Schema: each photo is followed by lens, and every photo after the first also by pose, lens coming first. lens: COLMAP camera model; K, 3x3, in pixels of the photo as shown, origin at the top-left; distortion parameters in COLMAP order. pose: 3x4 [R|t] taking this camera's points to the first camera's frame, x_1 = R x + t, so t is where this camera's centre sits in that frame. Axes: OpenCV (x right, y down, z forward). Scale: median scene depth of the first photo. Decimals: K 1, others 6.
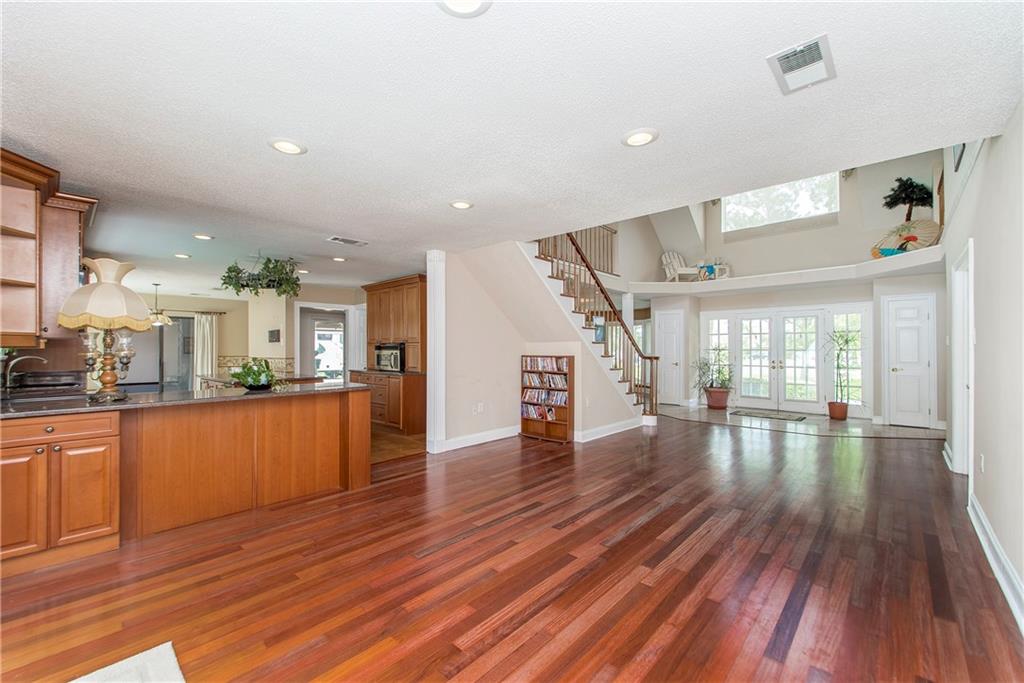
lens RADIAL K [[423.5, 0, 507.0], [0, 423.5, 345.1], [0, 0, 1]] dist [0.017087, -0.000300]
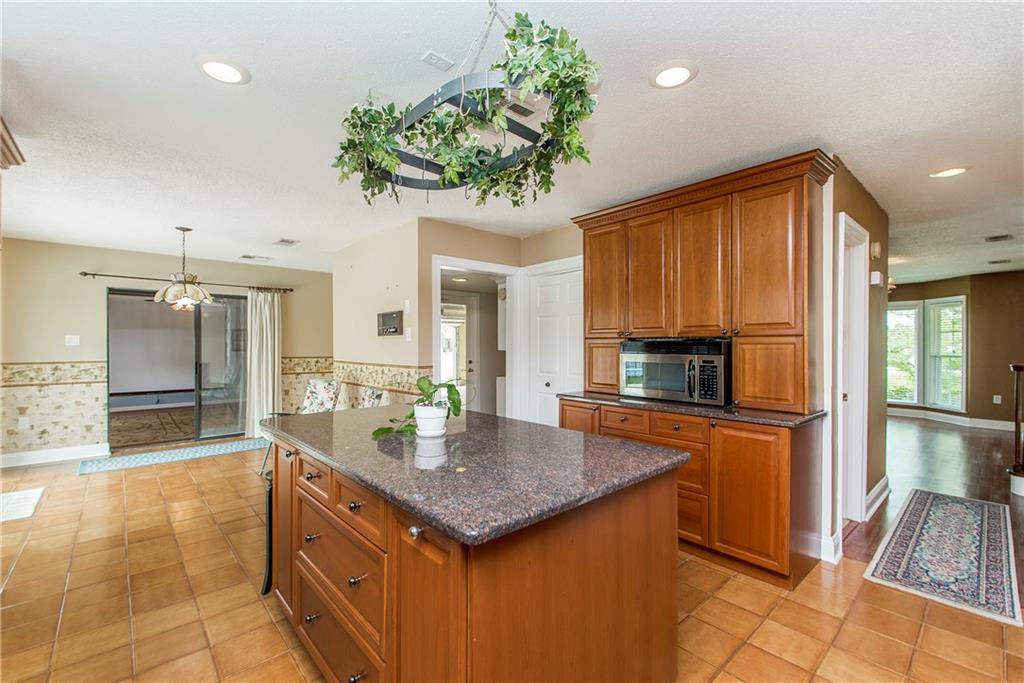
lens RADIAL K [[423.5, 0, 511.4], [0, 423.5, 345.7], [0, 0, 1]] dist [0.017087, -0.000300]
pose [[0.997069, 0.006404, -0.076234, -0.295644], [-0.005805, 0.999951, 0.008074, 0.000769], [0.076282, -0.007608, 0.997057, 0.404388]]
